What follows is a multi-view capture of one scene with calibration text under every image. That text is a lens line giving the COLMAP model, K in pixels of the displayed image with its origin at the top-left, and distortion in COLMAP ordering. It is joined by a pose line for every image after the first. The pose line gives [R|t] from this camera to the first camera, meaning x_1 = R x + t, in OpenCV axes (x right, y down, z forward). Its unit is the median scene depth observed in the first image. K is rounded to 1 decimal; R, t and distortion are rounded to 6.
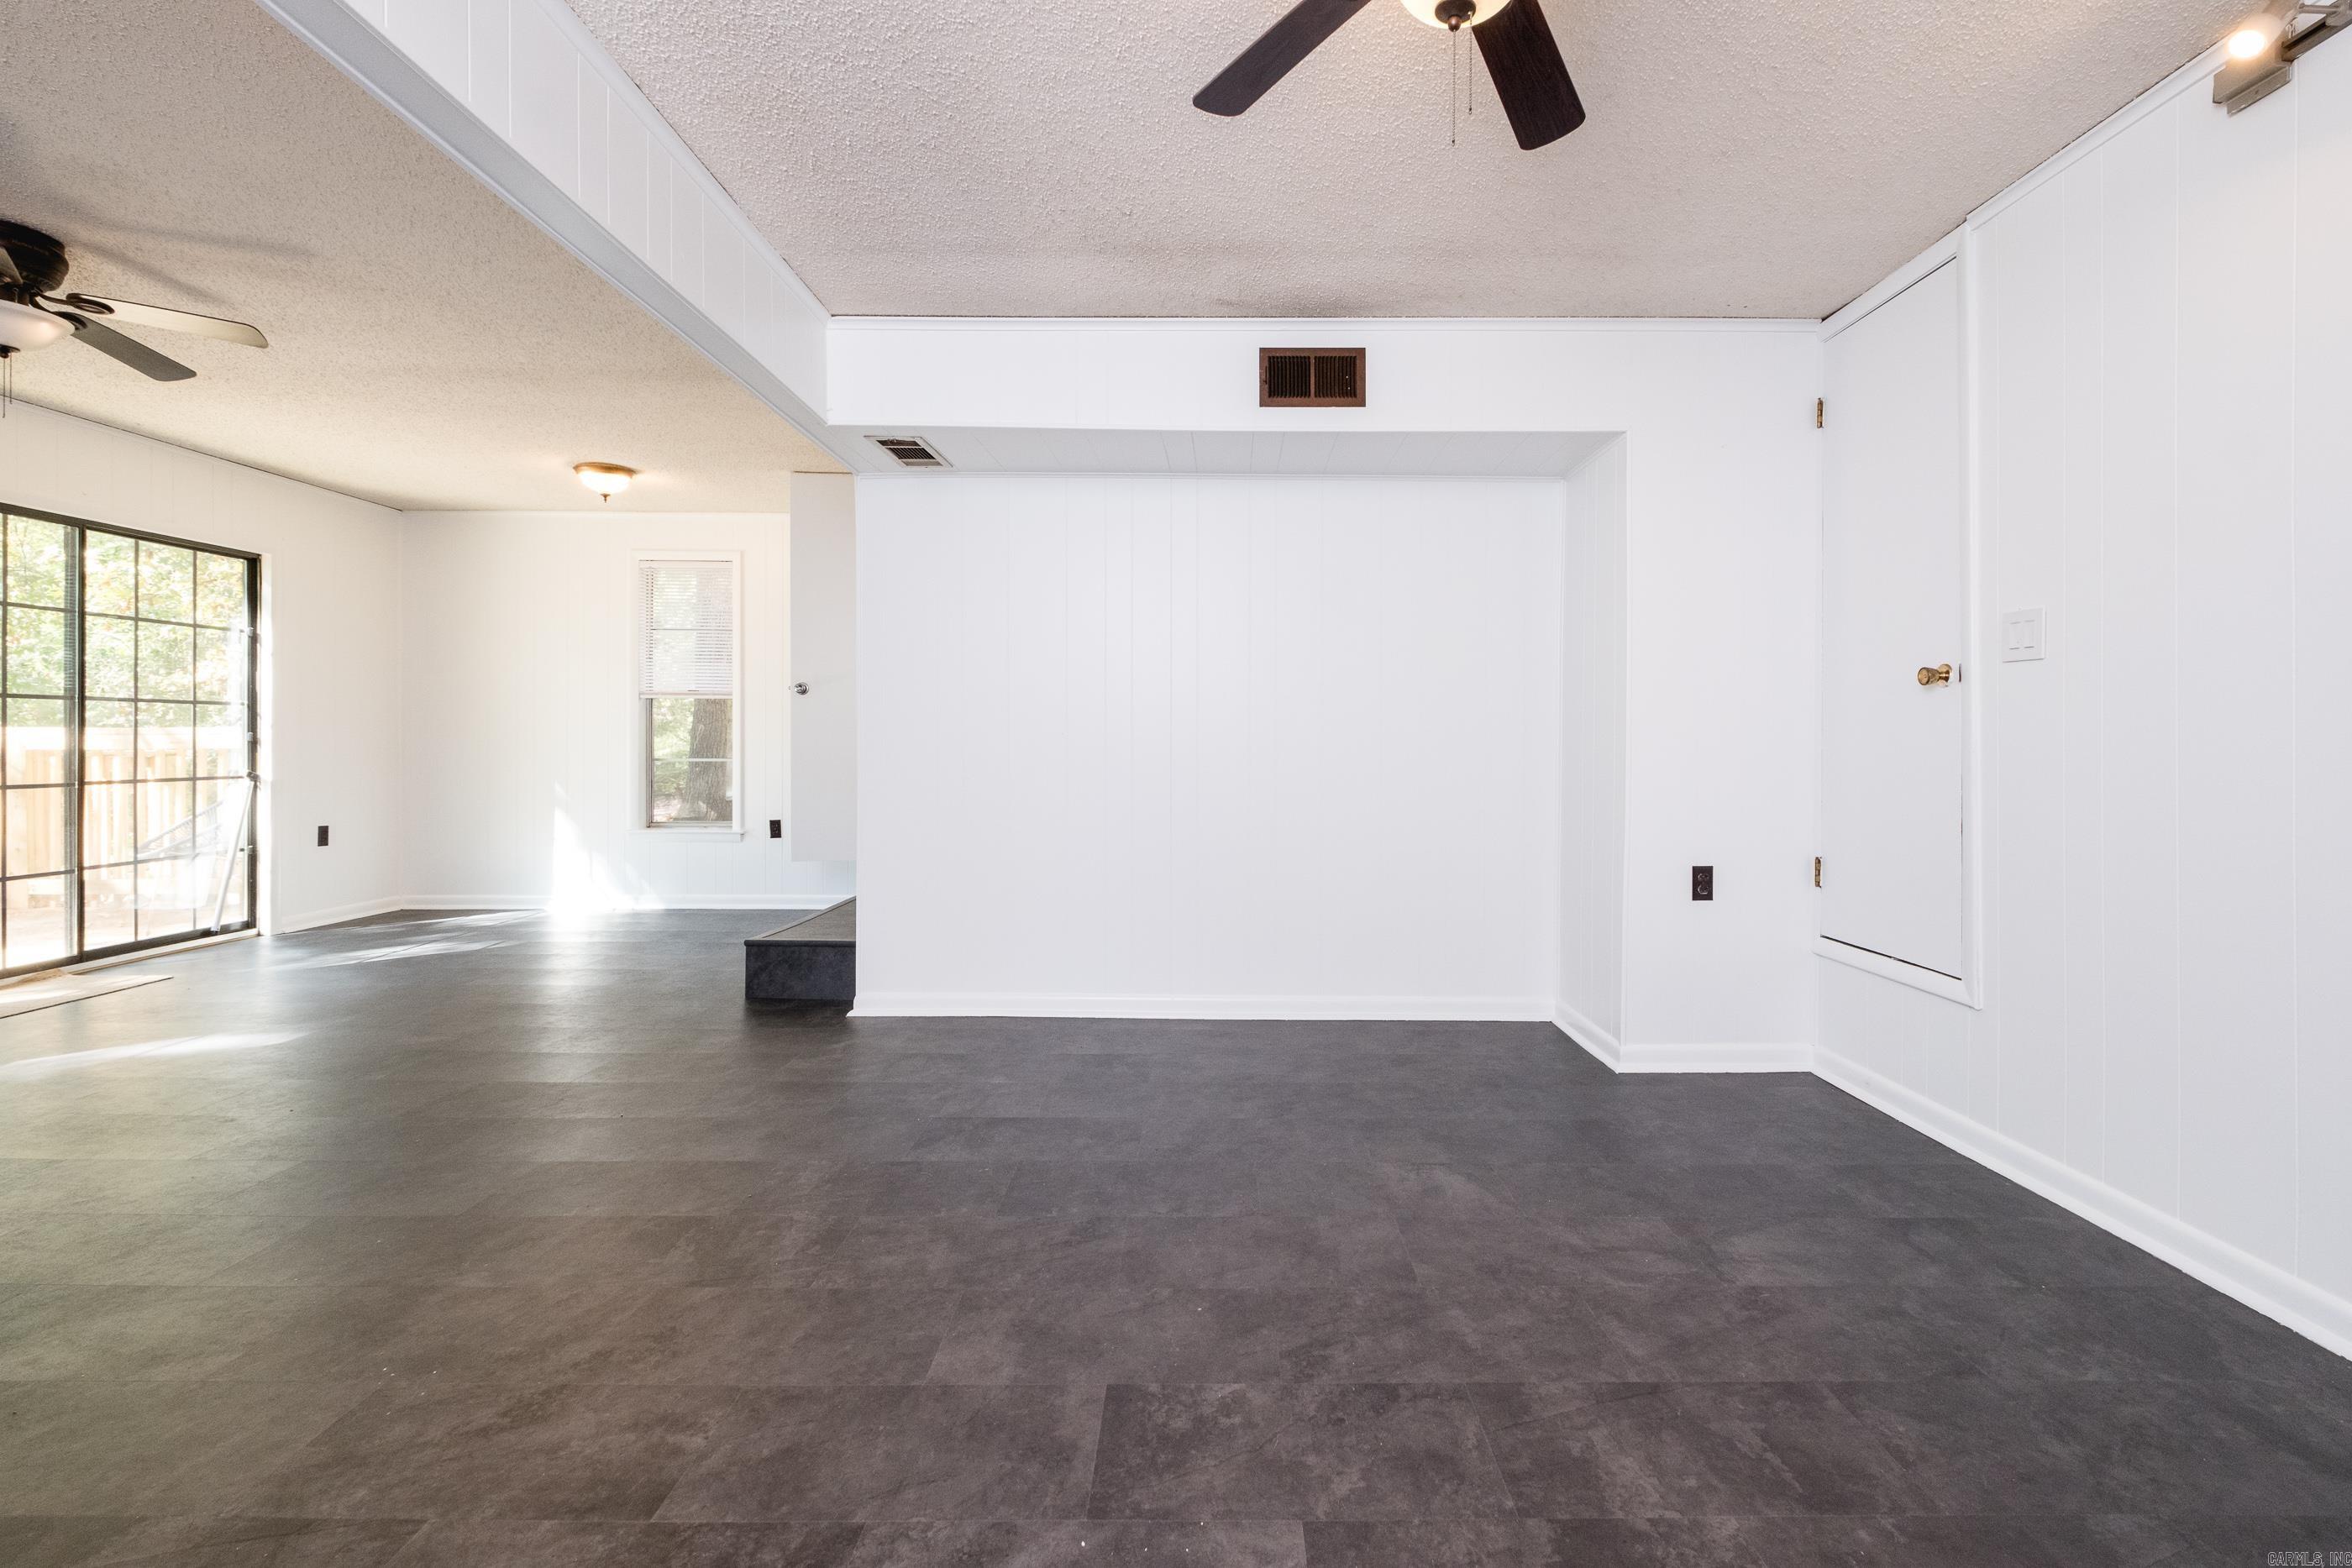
lens RADIAL K [[1023.5, 0, 1202.6], [0, 1023.5, 738.4], [0, 0, 1]] dist [0.002542, -0.000717]
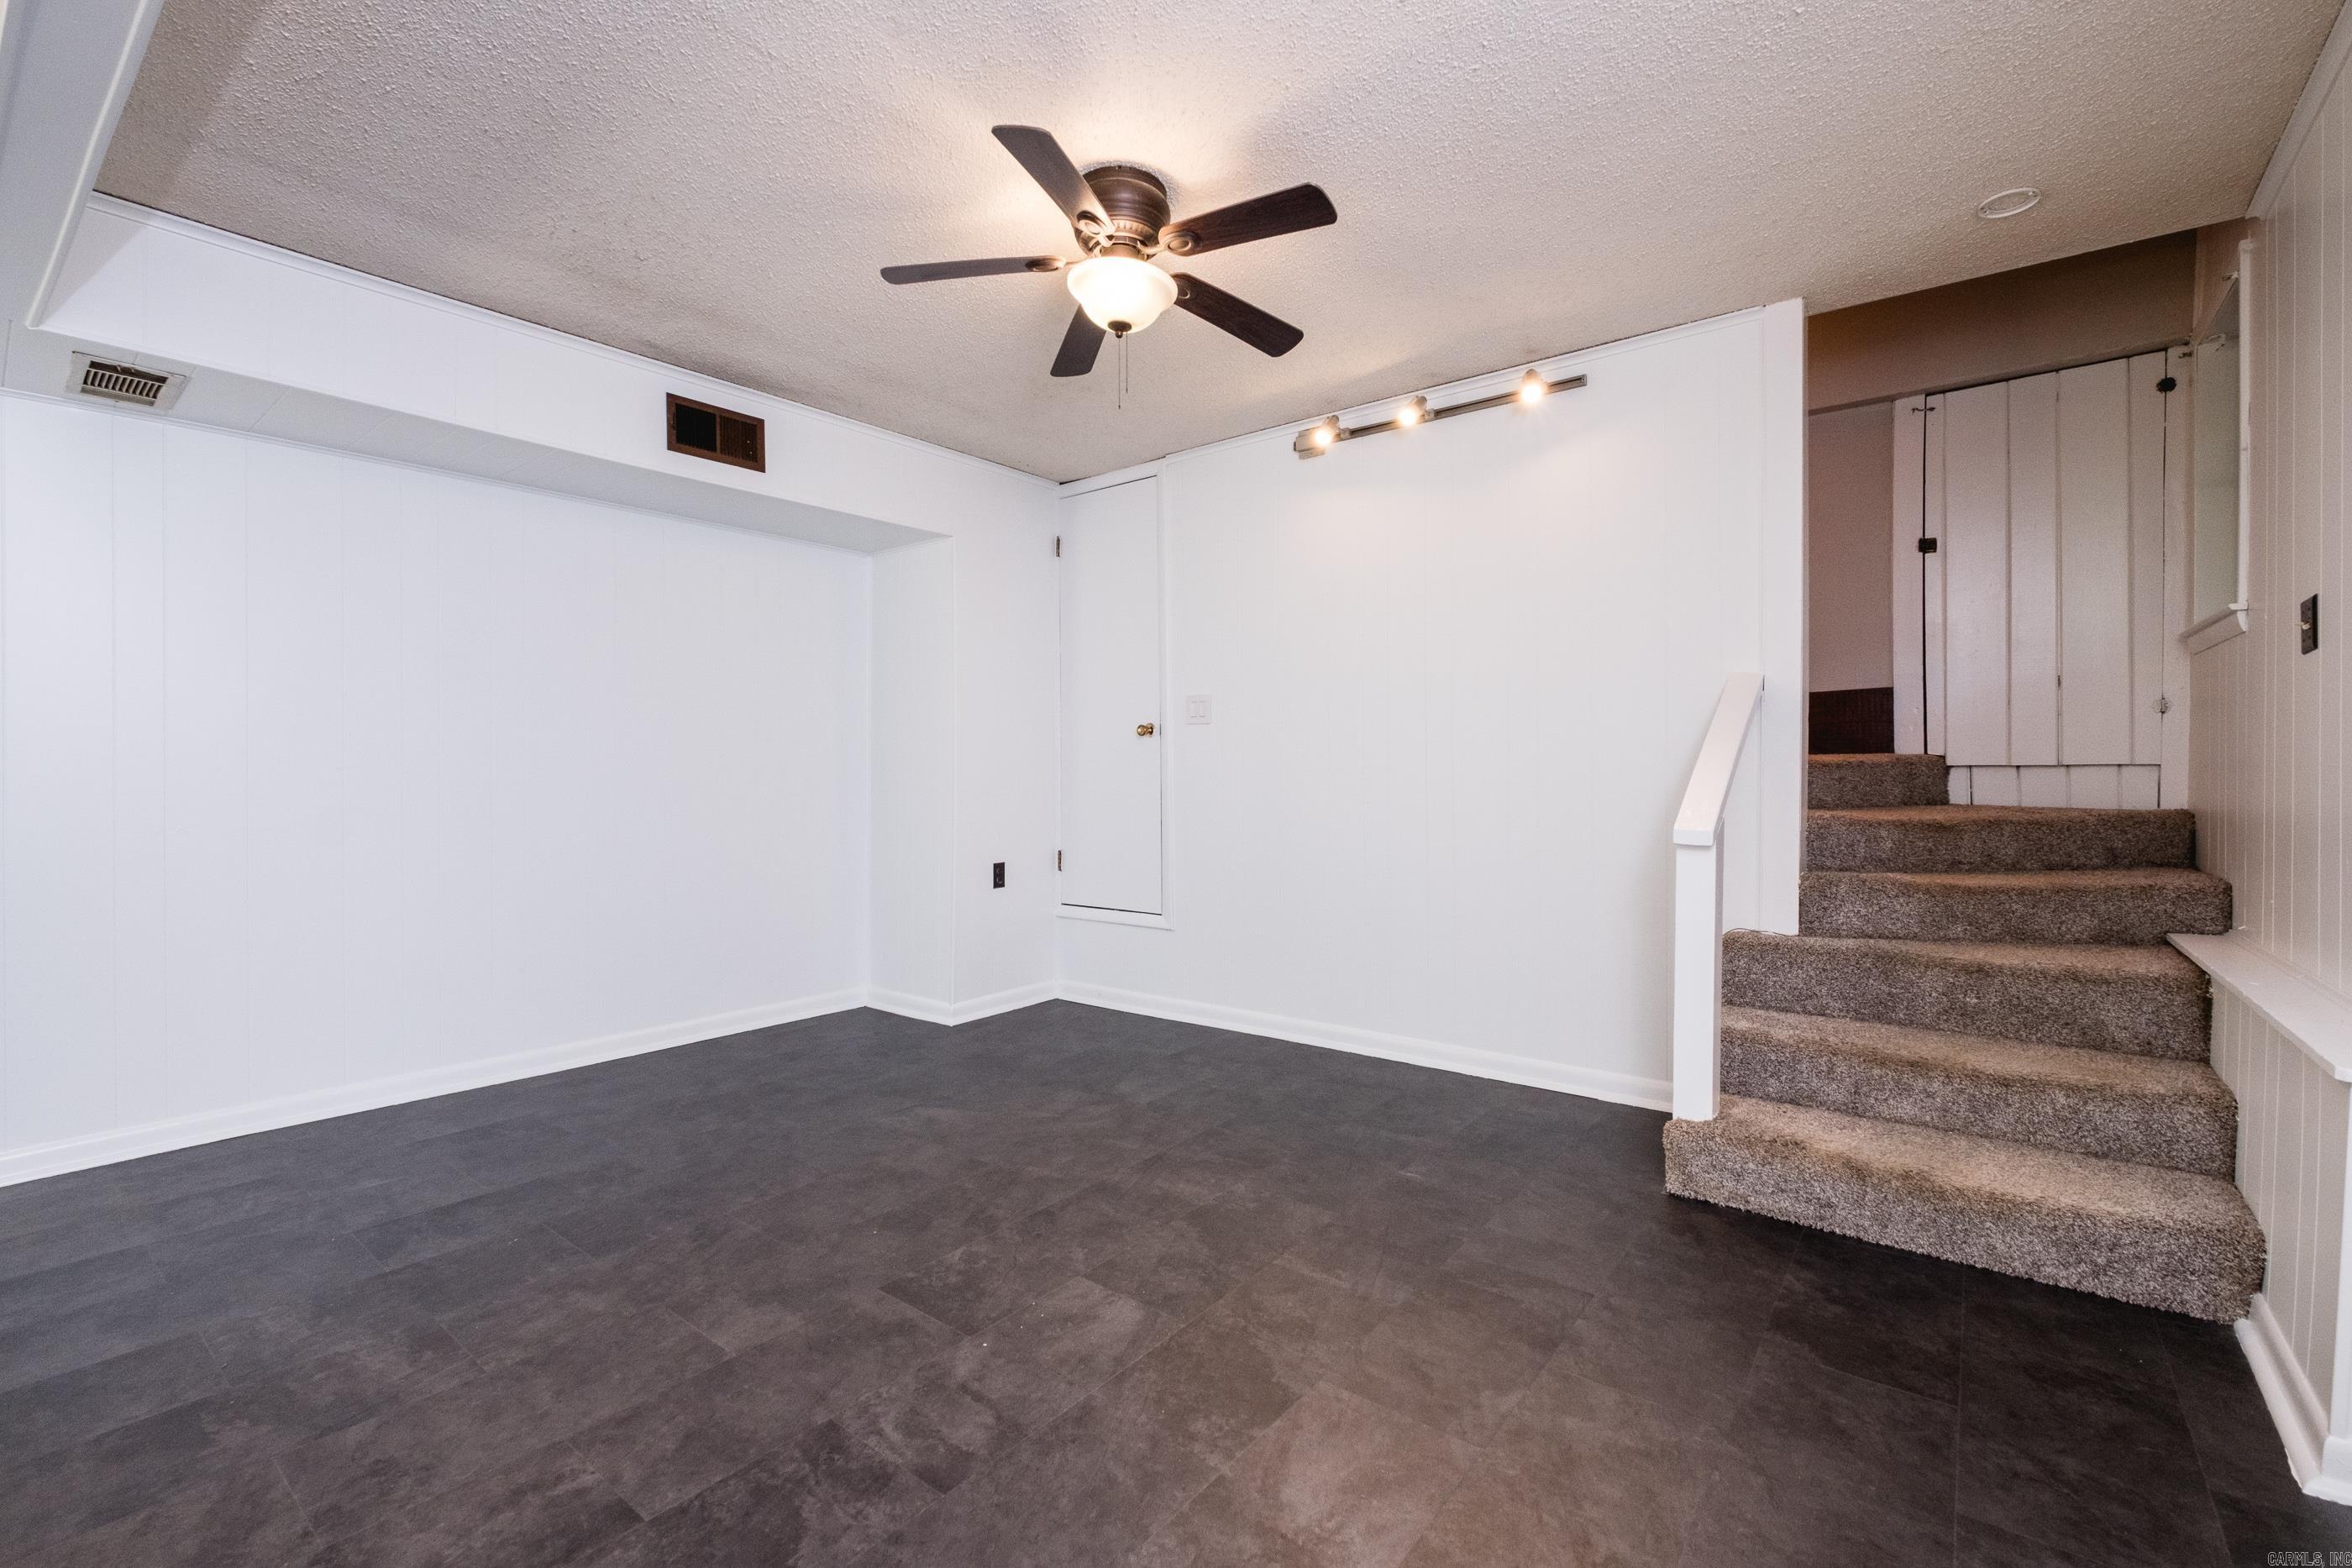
lens RADIAL K [[1024.6, 0, 1165.9], [0, 1024.6, 757.4], [0, 0, 1]] dist [0.014243, -0.009394]
pose [[0.628627, 0.003087, 0.777700, -0.653210], [0.005832, 0.999945, -0.008684, -0.004483], [-0.777685, 0.009995, 0.628575, -0.055269]]
